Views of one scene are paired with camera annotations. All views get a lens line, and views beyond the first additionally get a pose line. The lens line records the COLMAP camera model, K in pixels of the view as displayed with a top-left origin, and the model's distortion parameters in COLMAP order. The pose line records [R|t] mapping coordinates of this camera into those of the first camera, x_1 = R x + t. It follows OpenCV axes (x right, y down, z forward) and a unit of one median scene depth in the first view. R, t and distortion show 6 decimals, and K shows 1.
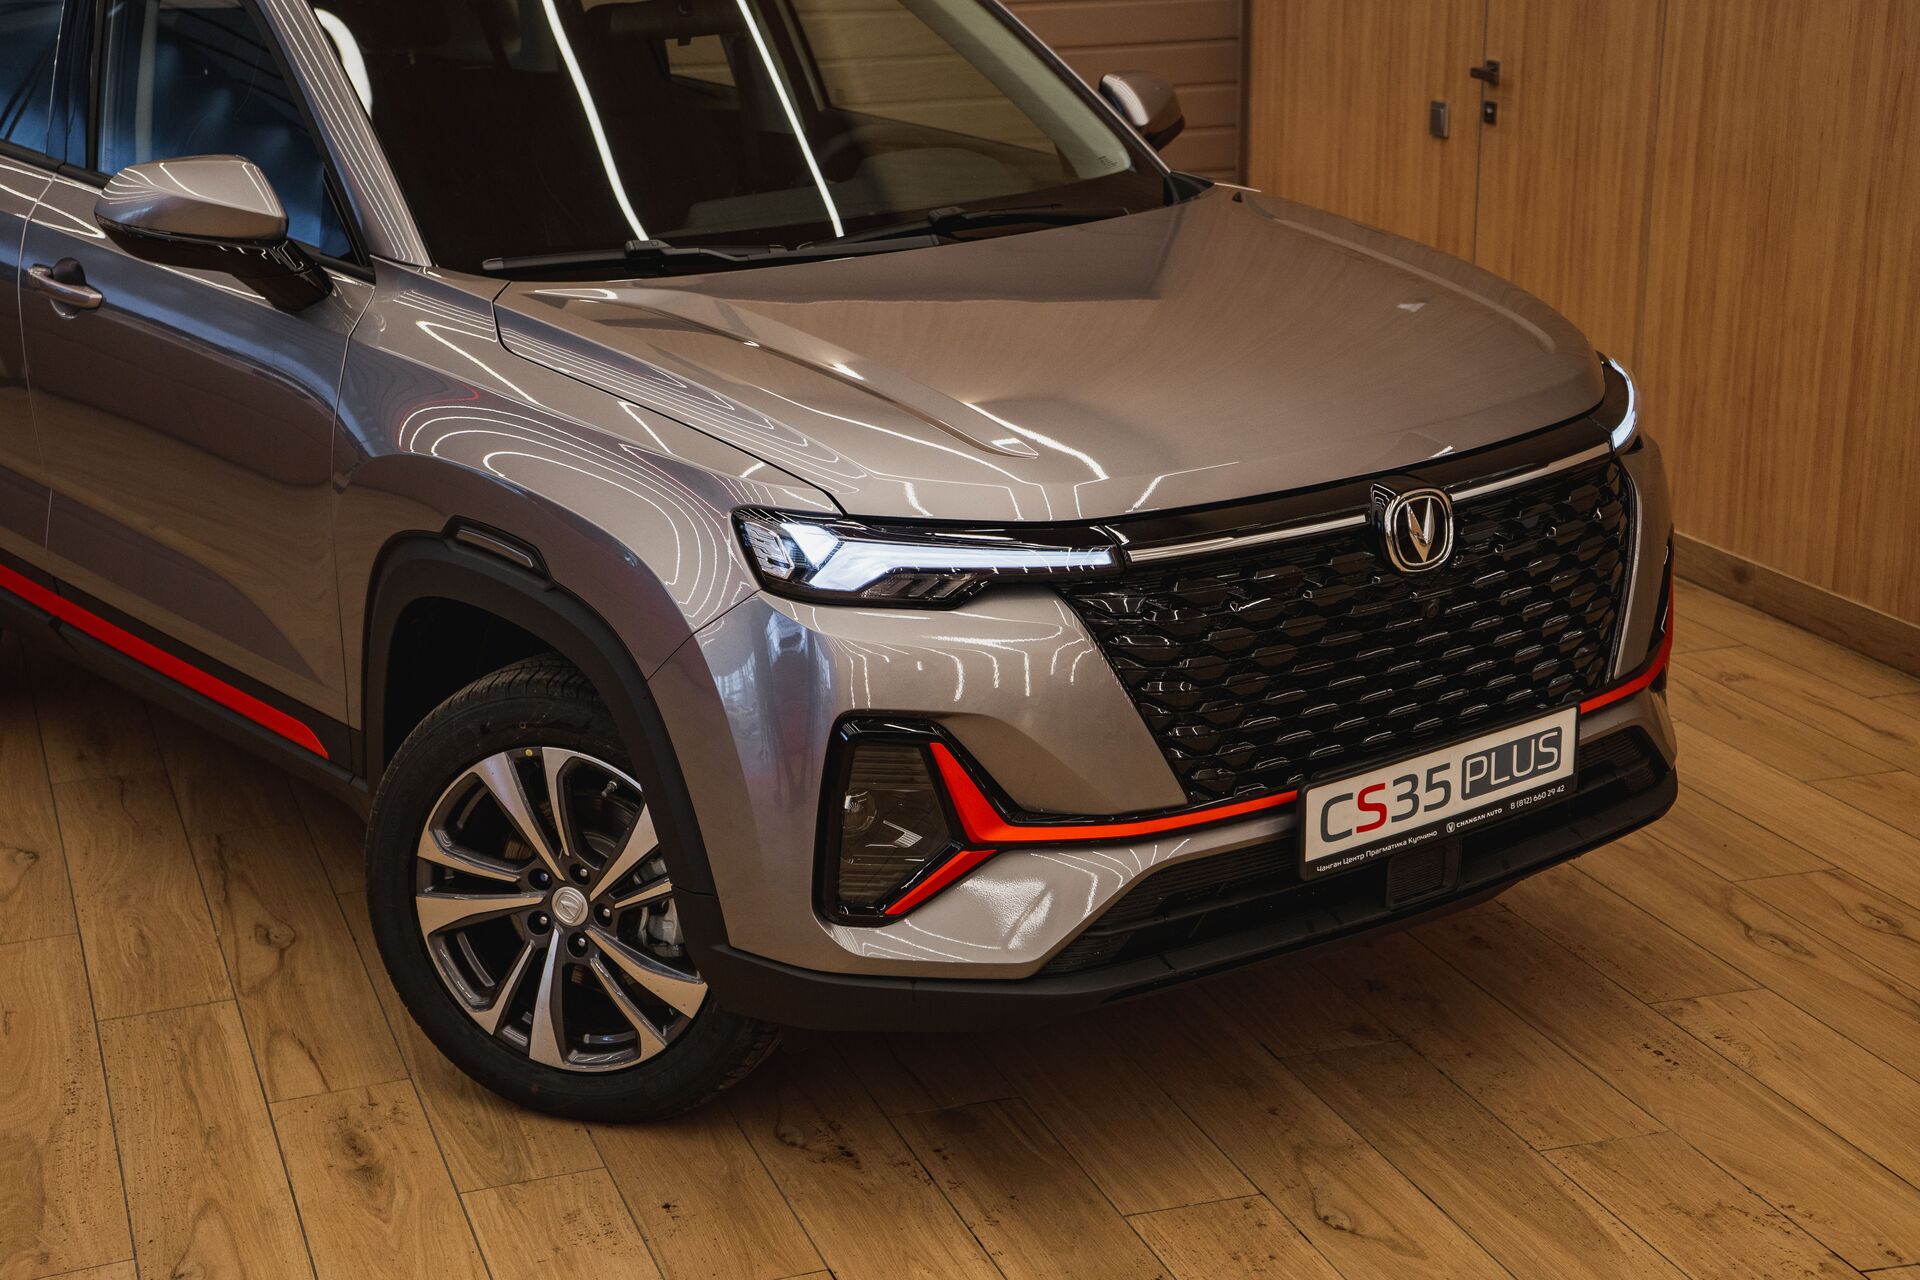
lens RADIAL K [[3026.7, 0, 960.0], [0, 3026.7, 640.0], [0, 0, 1]] dist [0.409301, 0.108088]
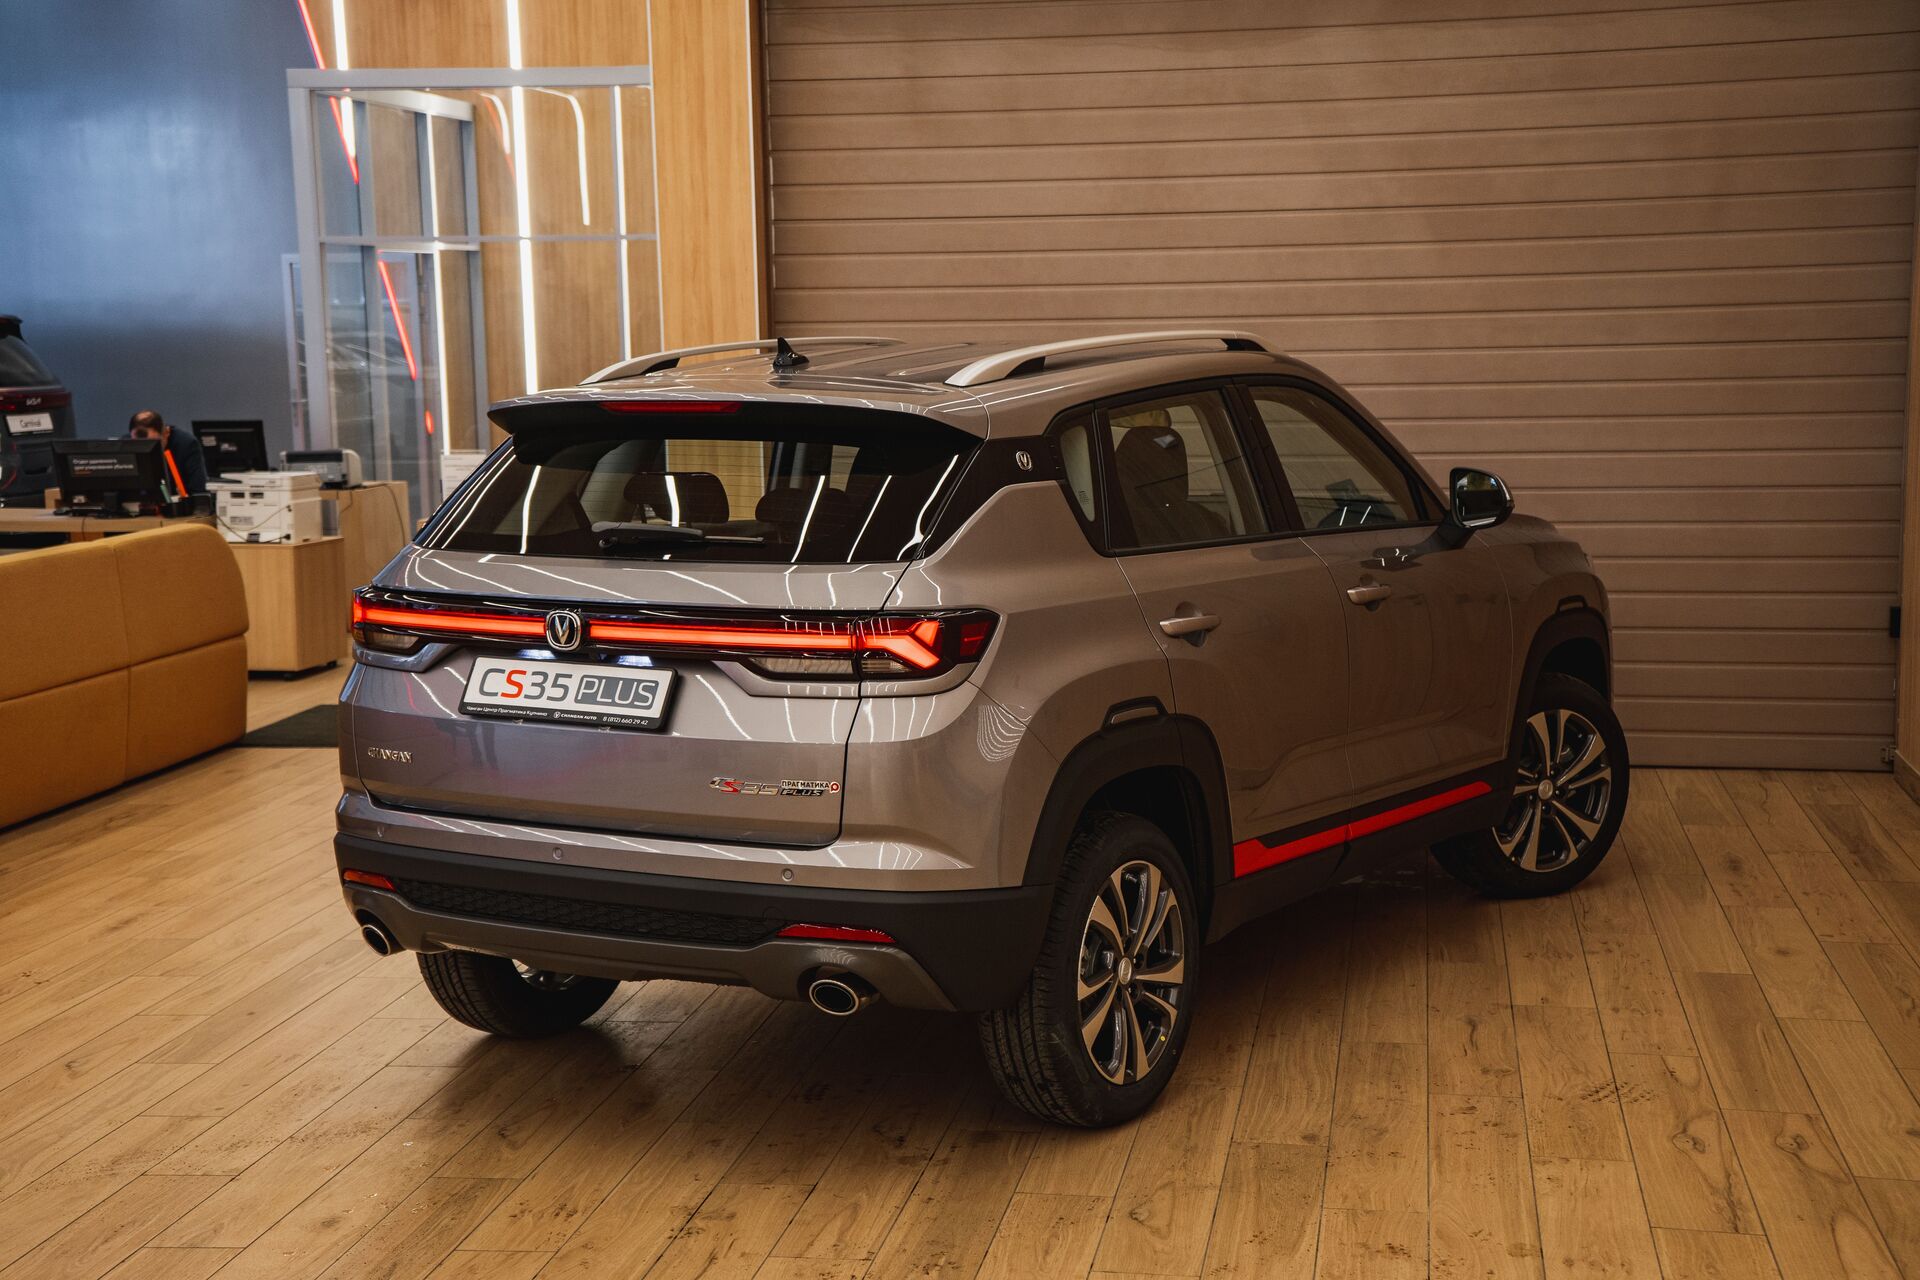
lens RADIAL K [[2779.5, 0, 960.0], [0, 2779.5, 640.0], [0, 0, 1]] dist [0.290366, 0.078334]
pose [[0.880723, 0.062479, -0.469493, 0.633292], [-0.130545, 0.984887, -0.113824, 0.077239], [0.455286, 0.161538, 0.875568, -0.255498]]
